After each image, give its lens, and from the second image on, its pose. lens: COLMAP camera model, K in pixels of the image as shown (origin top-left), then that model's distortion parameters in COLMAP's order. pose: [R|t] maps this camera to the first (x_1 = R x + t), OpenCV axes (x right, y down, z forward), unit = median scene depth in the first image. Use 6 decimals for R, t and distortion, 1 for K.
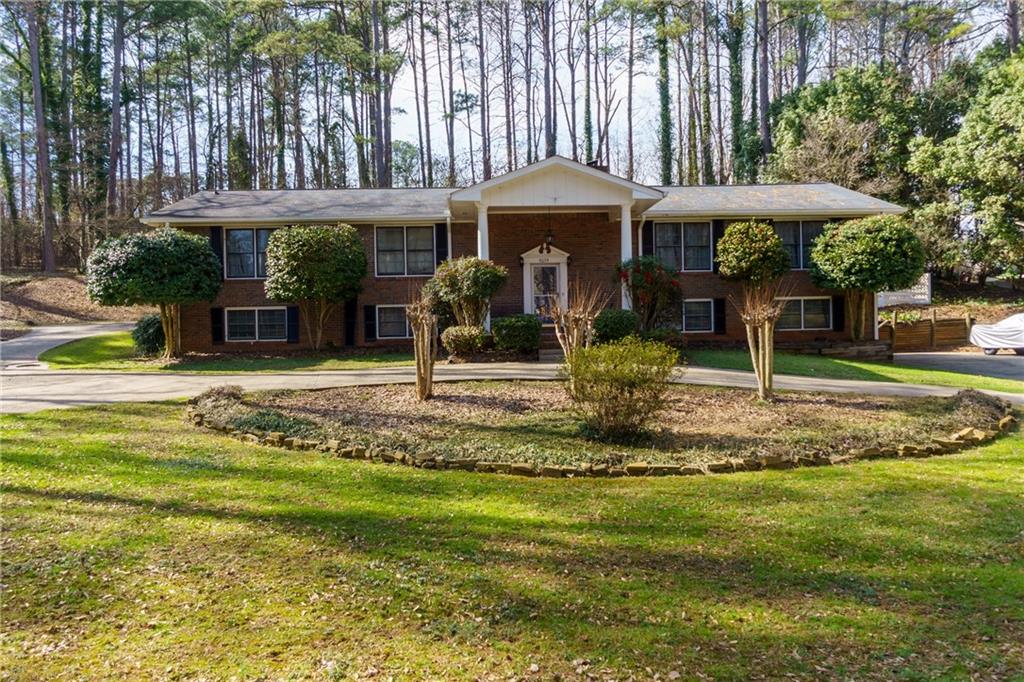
lens RADIAL K [[813.2, 0, 514.4], [0, 813.2, 337.9], [0, 0, 1]] dist [-0.002089, 0.010929]
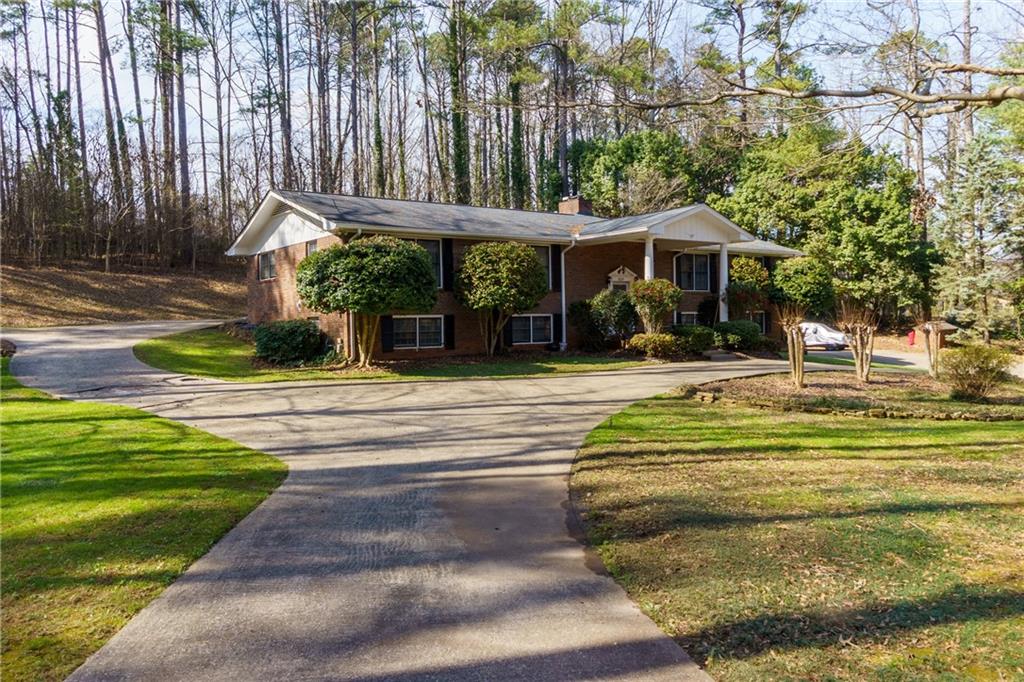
lens RADIAL K [[813.2, 0, 514.4], [0, 813.2, 337.9], [0, 0, 1]] dist [-0.002089, 0.010929]
pose [[0.822582, -0.007007, 0.568603, -0.812979], [0.006954, 0.999973, 0.002262, -0.010324], [-0.568604, 0.002093, 0.822609, 0.076715]]
